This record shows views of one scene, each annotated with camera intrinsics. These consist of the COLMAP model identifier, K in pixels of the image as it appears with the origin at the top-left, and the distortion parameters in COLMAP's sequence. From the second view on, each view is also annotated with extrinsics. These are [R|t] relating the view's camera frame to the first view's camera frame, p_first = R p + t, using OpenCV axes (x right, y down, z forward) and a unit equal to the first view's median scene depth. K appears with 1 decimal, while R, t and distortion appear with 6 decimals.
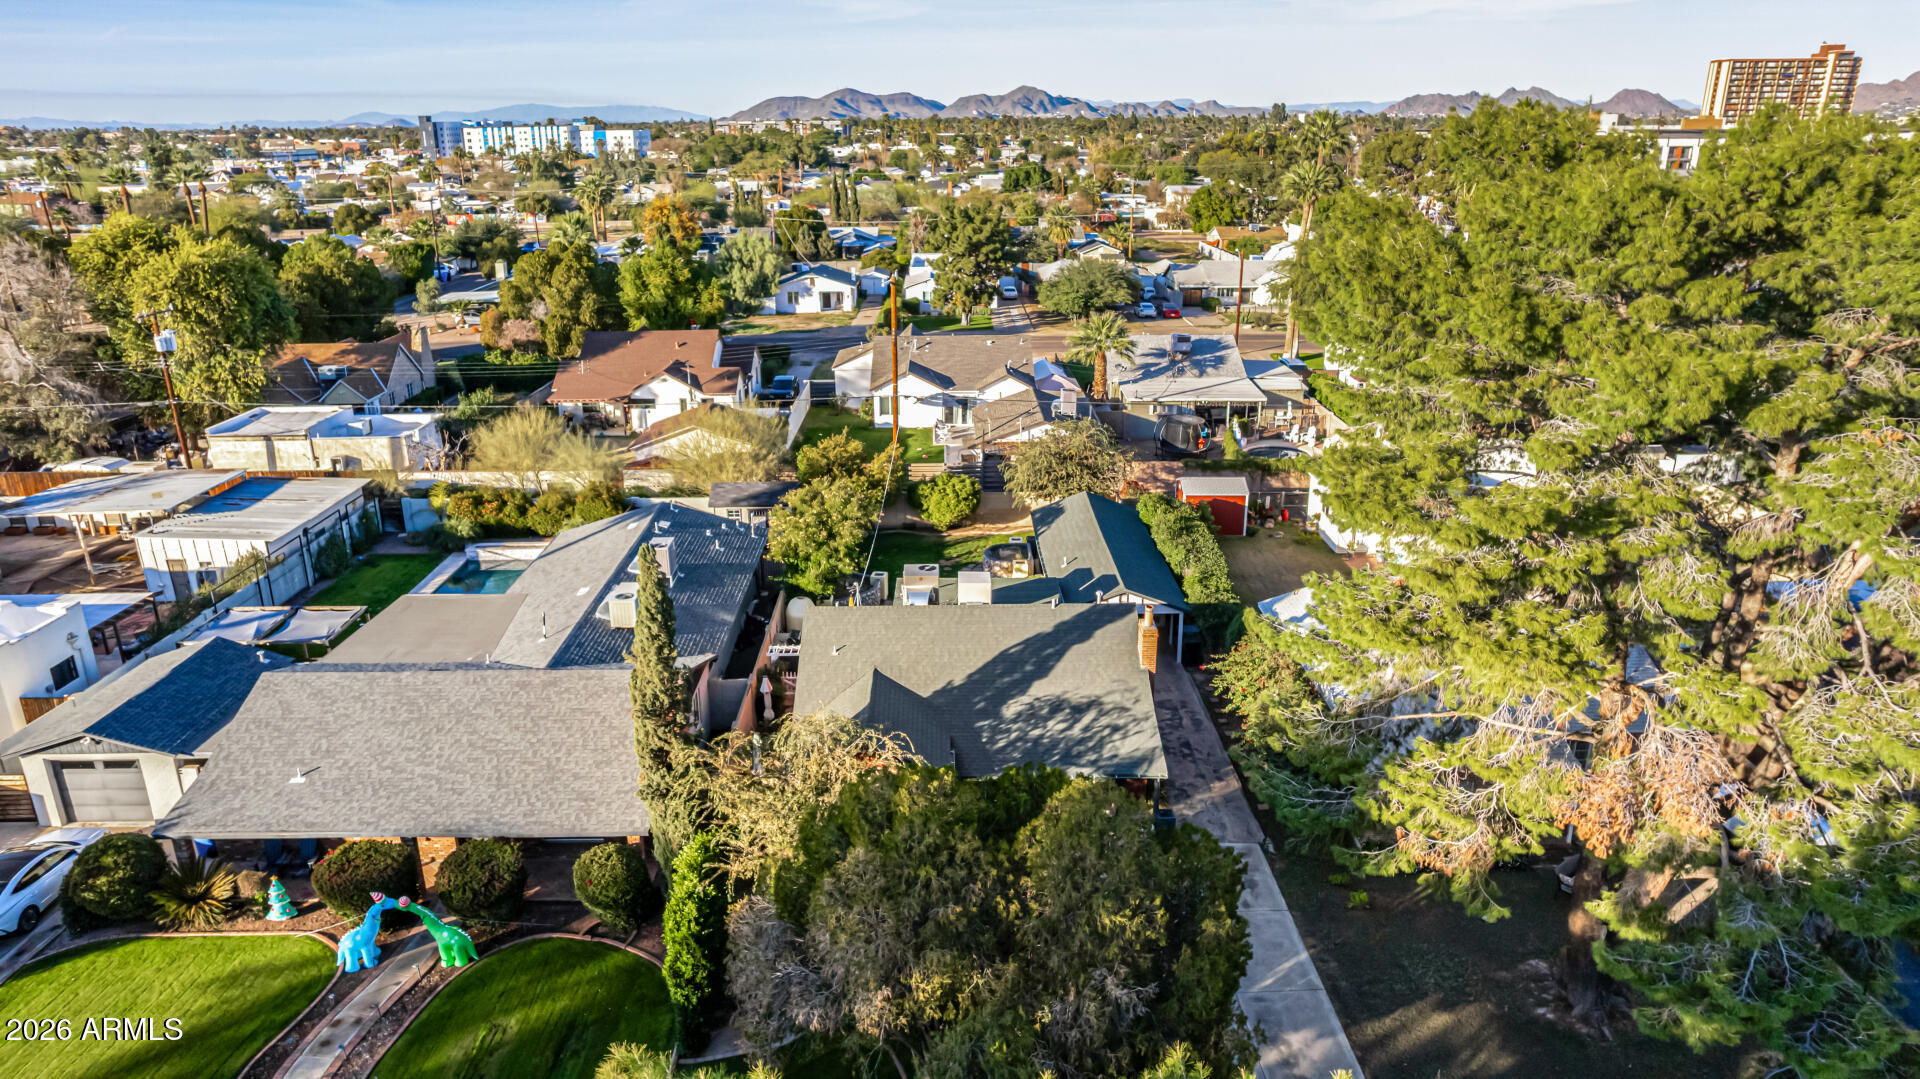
lens RADIAL K [[1228.1, 0, 960.0], [0, 1228.1, 539.5], [0, 0, 1]] dist [-0.082917, 0.070555]
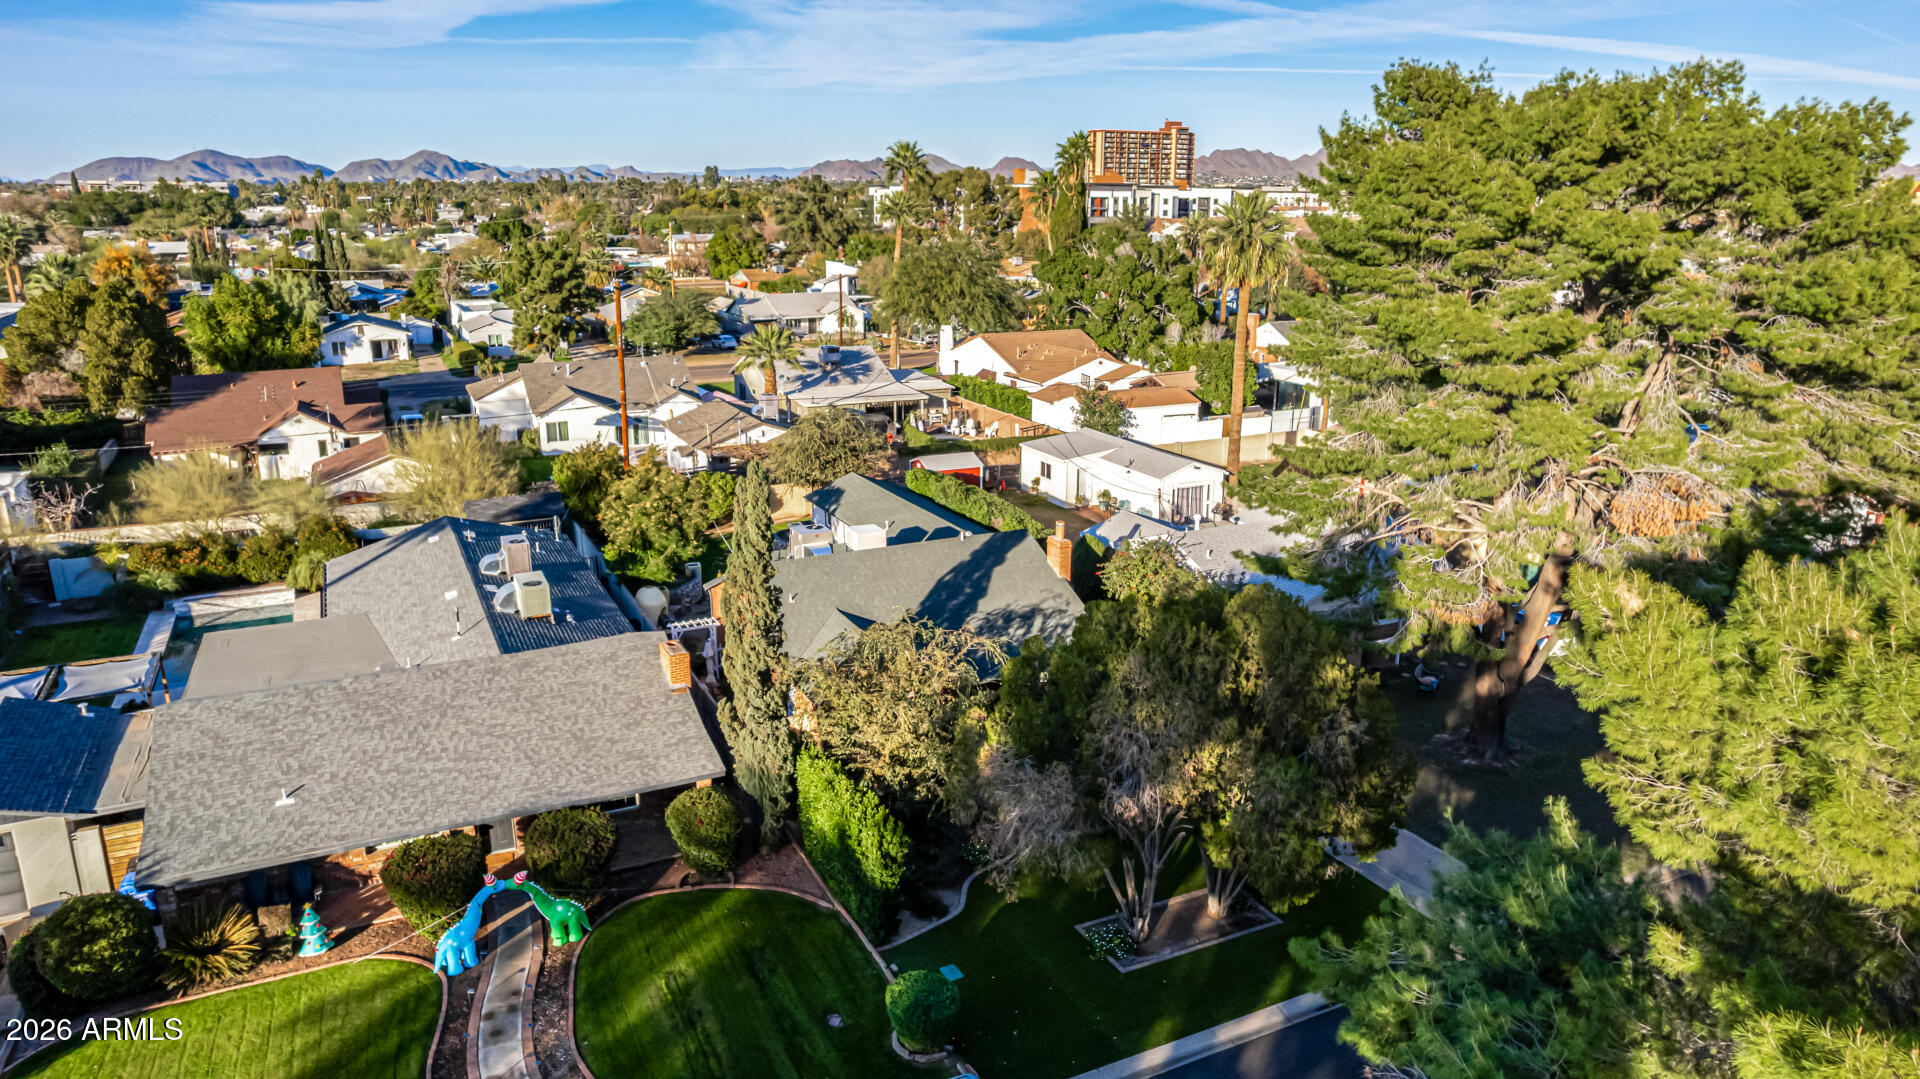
lens RADIAL K [[1245.5, 0, 964.6], [0, 1245.5, 537.0], [0, 0, 1]] dist [-0.079792, 0.064501]
pose [[0.902401, -0.106173, 0.417611, -0.210554], [0.128755, 0.991331, -0.026187, 0.044939], [-0.411211, 0.077400, 0.908248, -0.004271]]
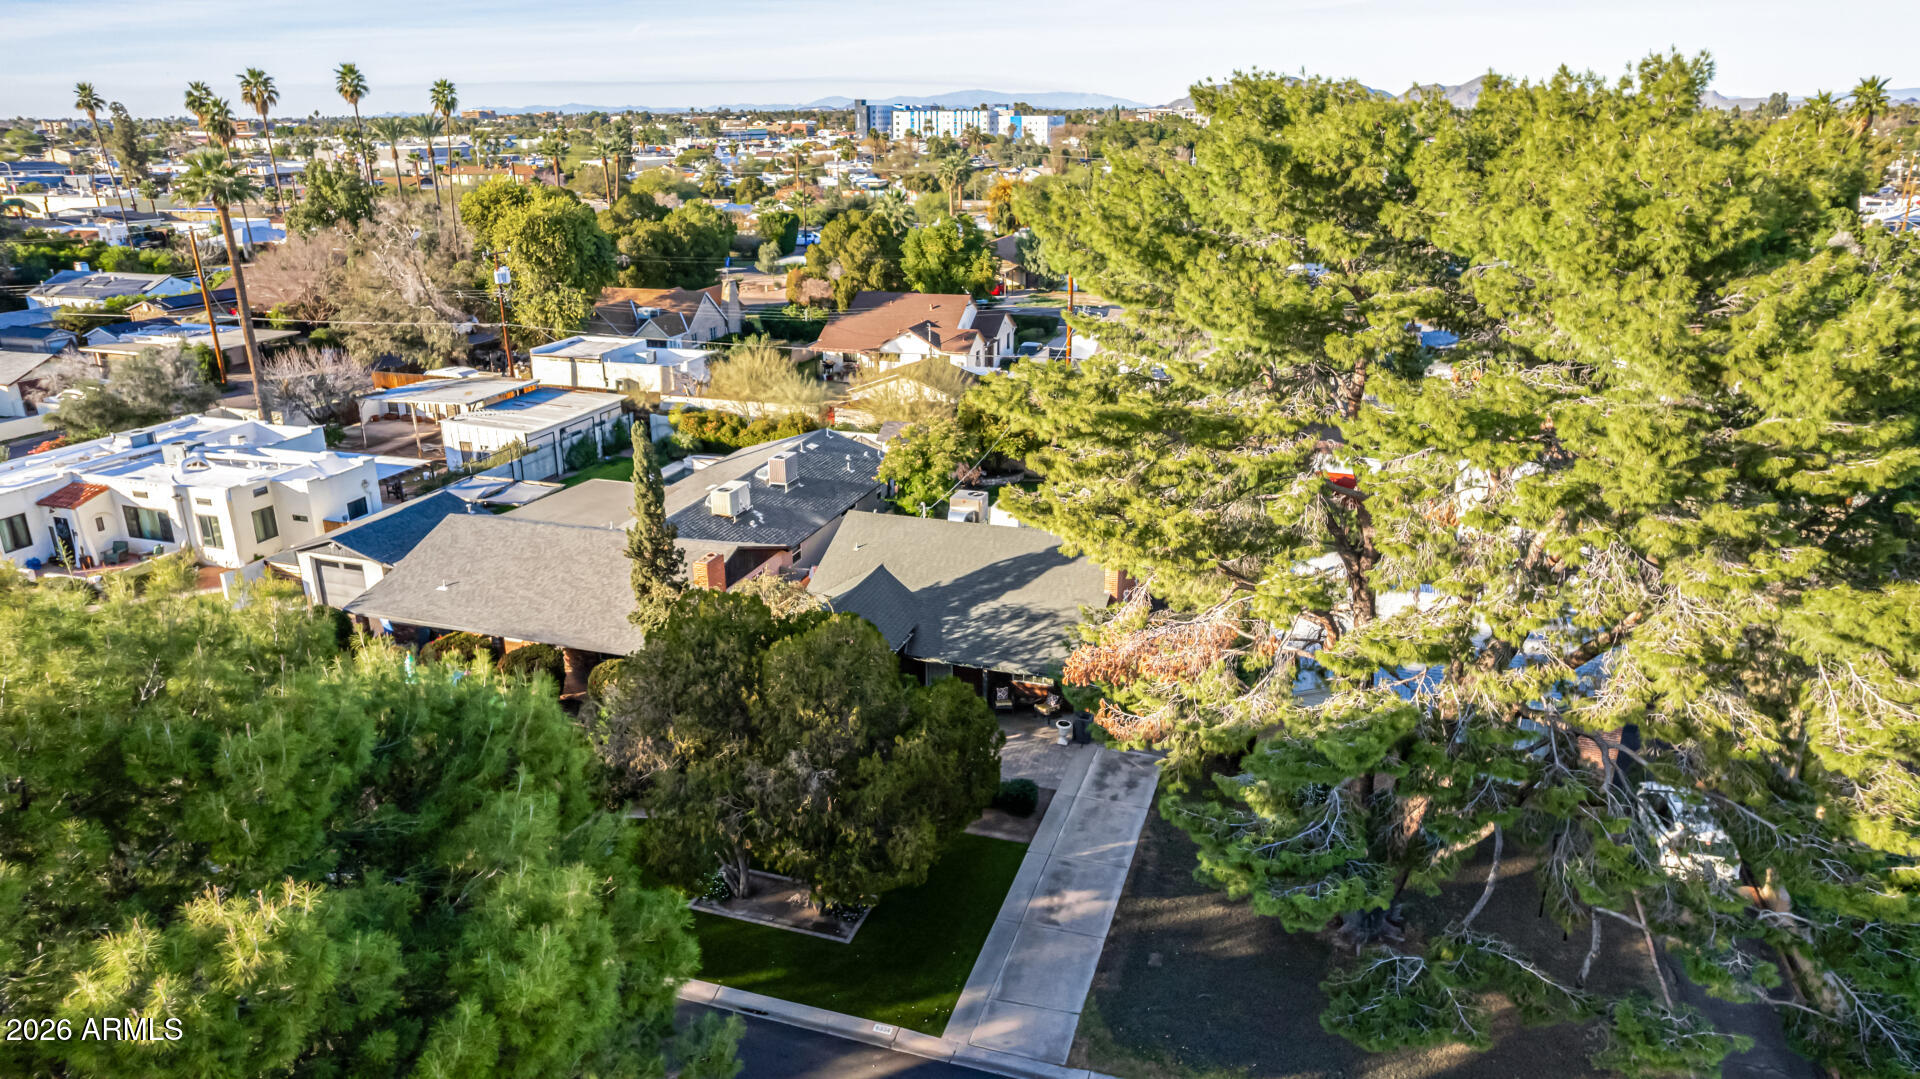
lens RADIAL K [[1228.1, 0, 960.0], [0, 1228.1, 539.5], [0, 0, 1]] dist [-0.082917, 0.070555]
pose [[0.945384, 0.110210, -0.306762, 0.187357], [-0.107599, 0.993868, 0.025464, 0.022501], [0.307688, 0.008934, 0.951445, -0.052441]]
